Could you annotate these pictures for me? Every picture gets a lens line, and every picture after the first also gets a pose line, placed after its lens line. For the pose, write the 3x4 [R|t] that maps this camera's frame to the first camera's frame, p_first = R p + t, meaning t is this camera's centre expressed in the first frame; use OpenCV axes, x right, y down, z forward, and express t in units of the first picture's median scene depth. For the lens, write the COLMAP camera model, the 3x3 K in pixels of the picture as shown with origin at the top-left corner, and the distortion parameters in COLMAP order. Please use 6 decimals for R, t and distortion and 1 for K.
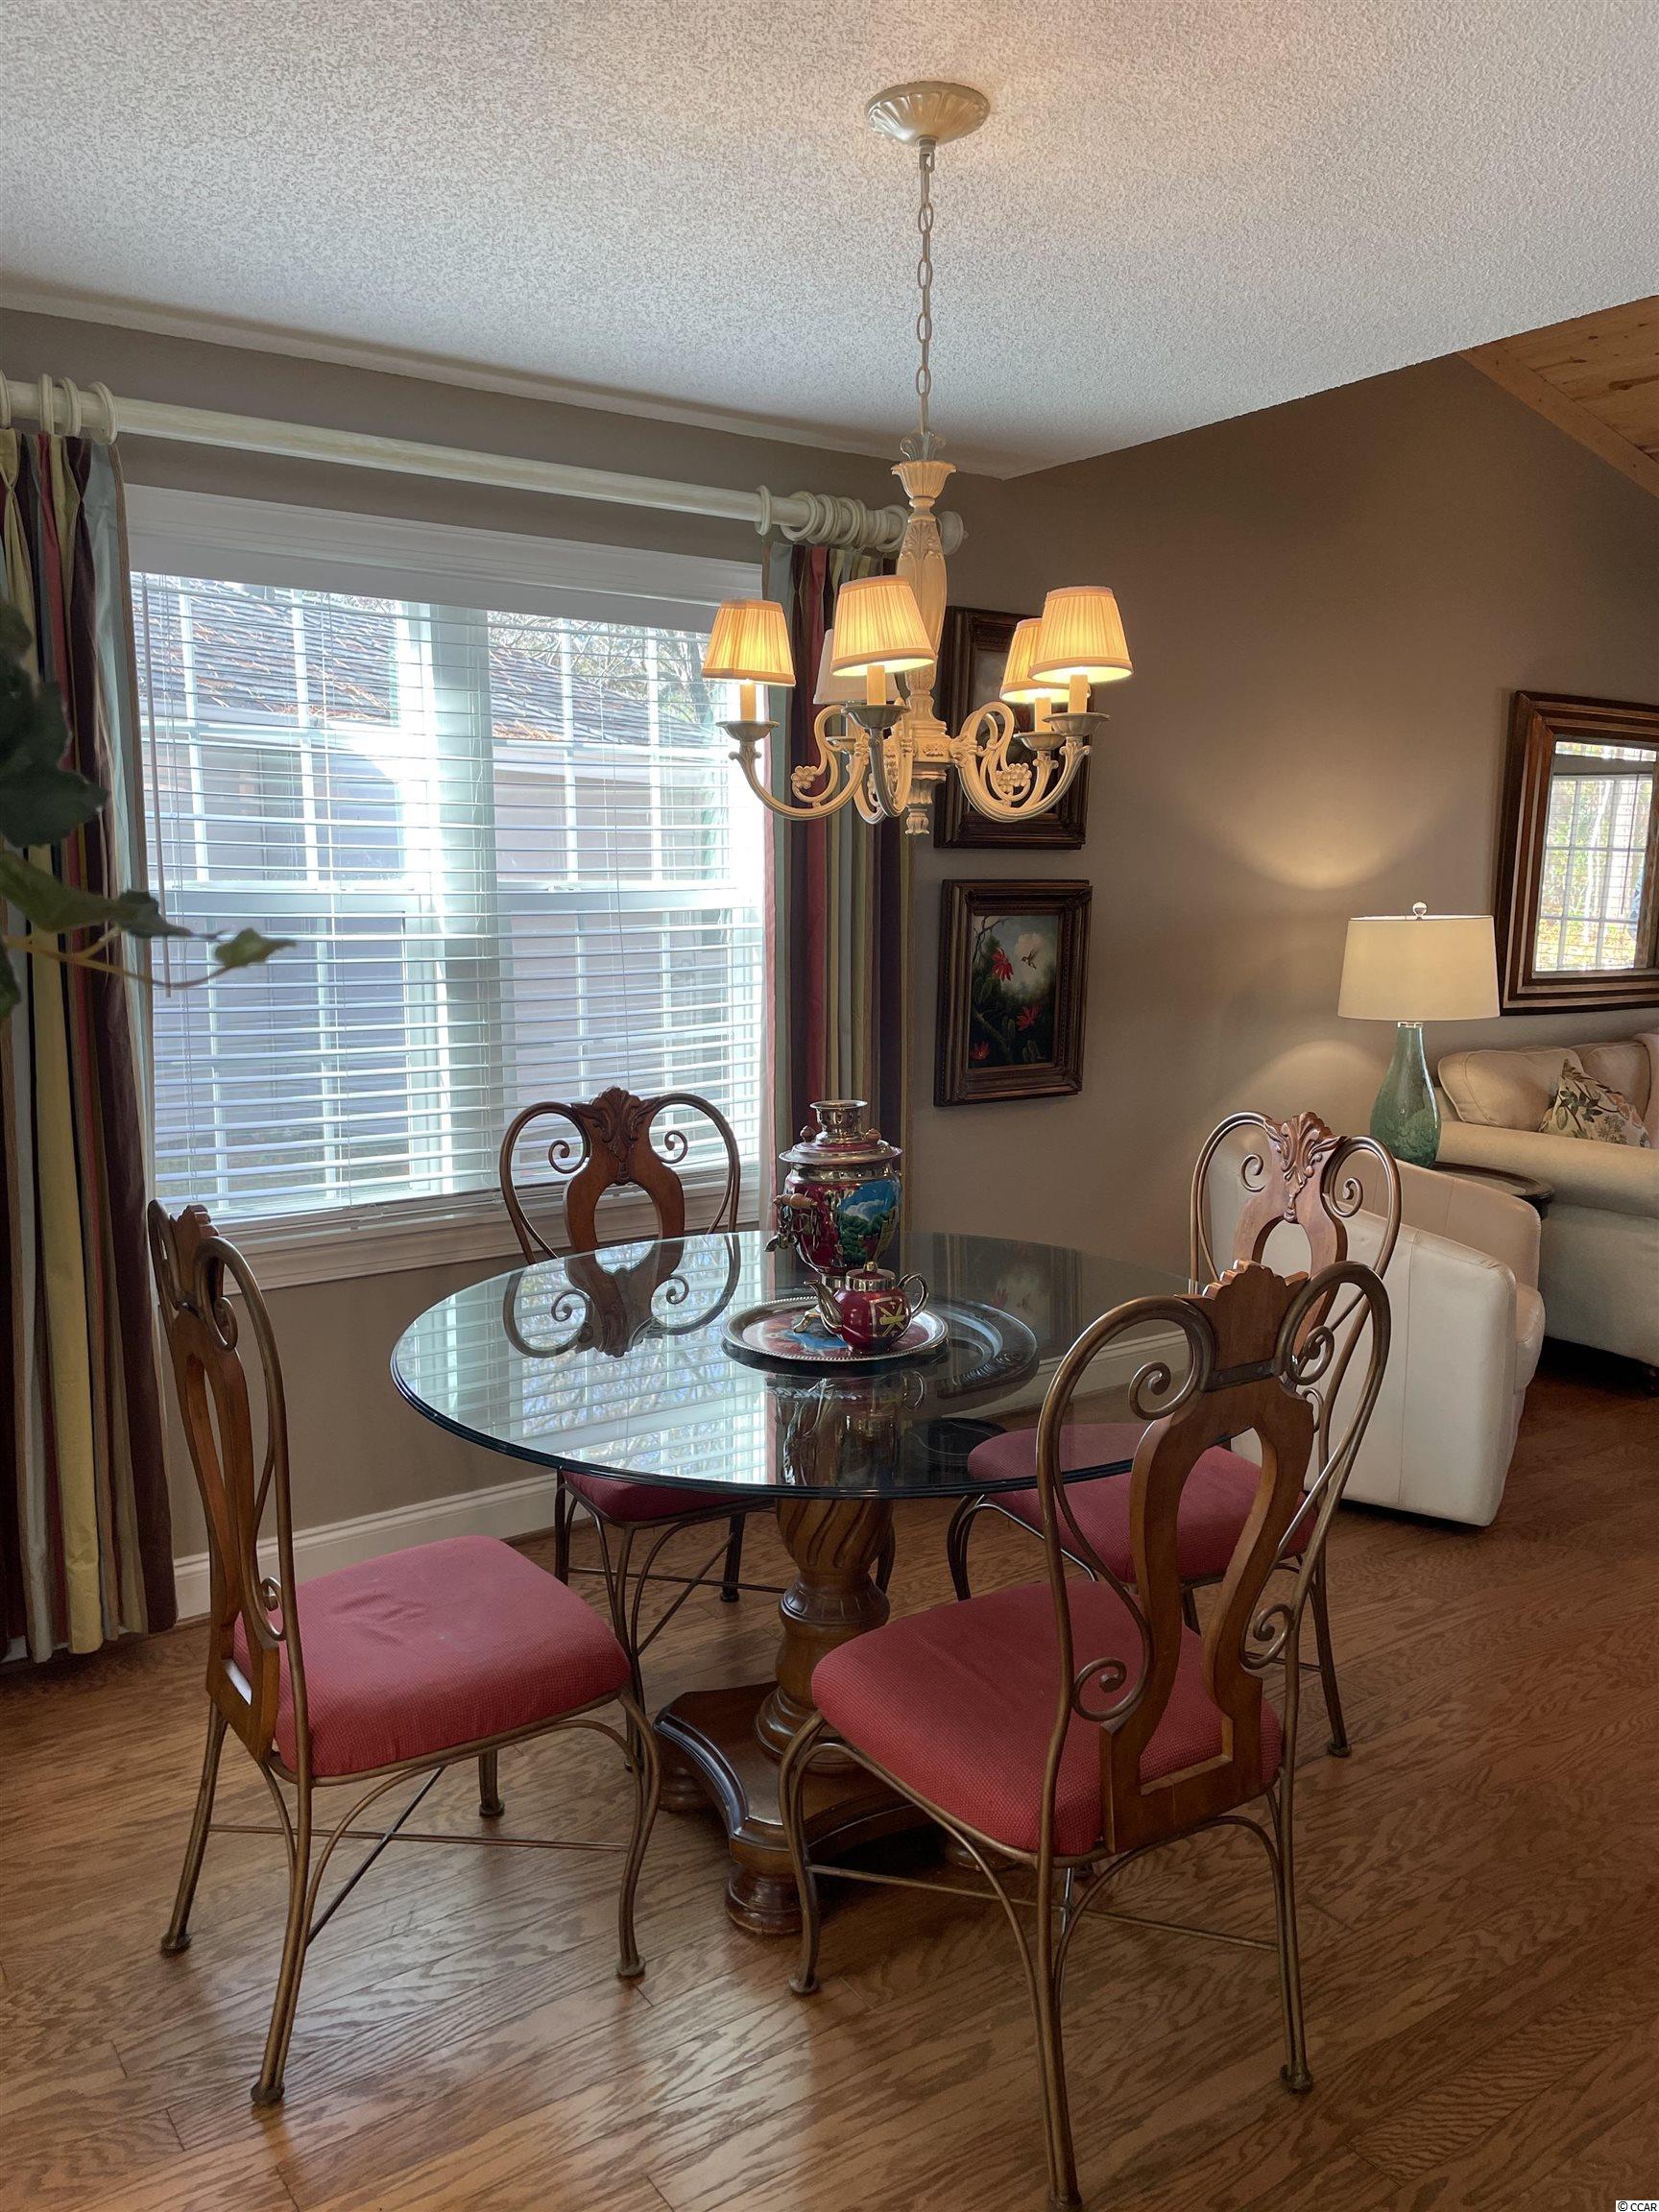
lens RADIAL K [[1666.6, 0, 812.5], [0, 1666.6, 1116.0], [0, 0, 1]] dist [0.087514, -0.111756]
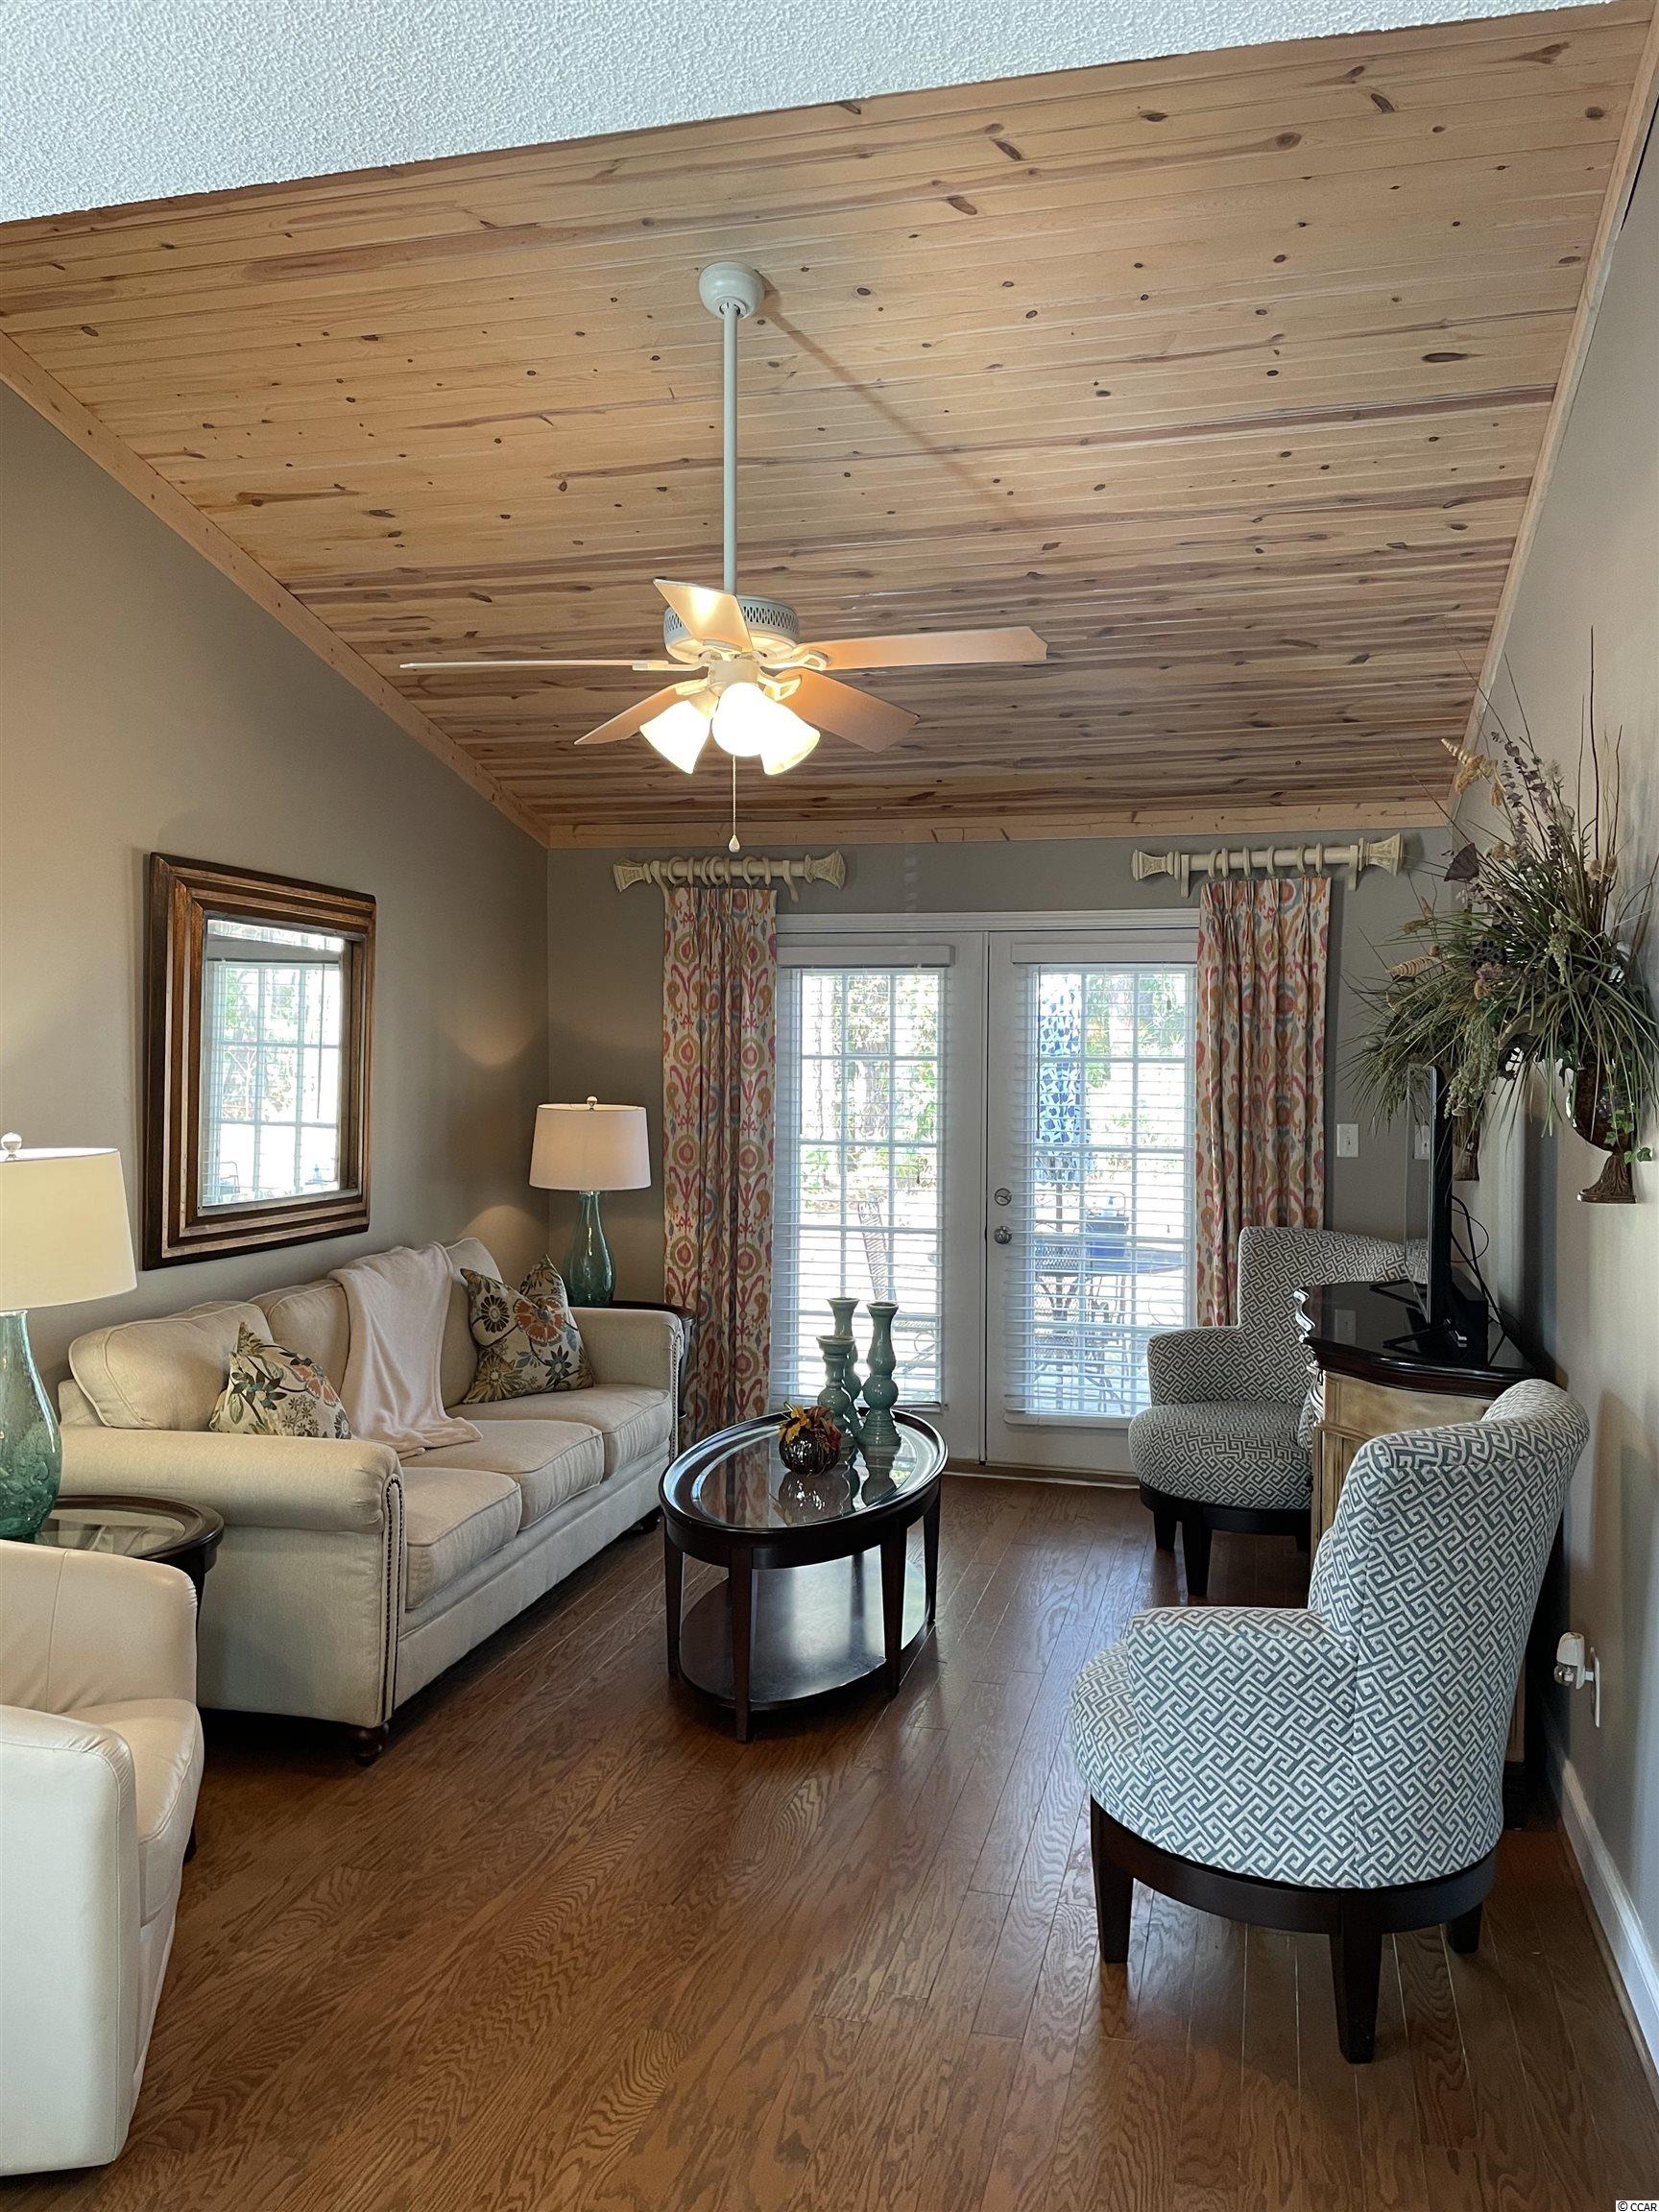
lens RADIAL K [[1666.6, 0, 830.5], [0, 1666.6, 1097.2], [0, 0, 1]] dist [0.087514, -0.111756]
pose [[0.751166, -0.013408, 0.659977, 0.146098], [0.089152, 0.992694, -0.081302, -0.051338], [-0.654065, 0.119910, 0.746874, 0.242960]]
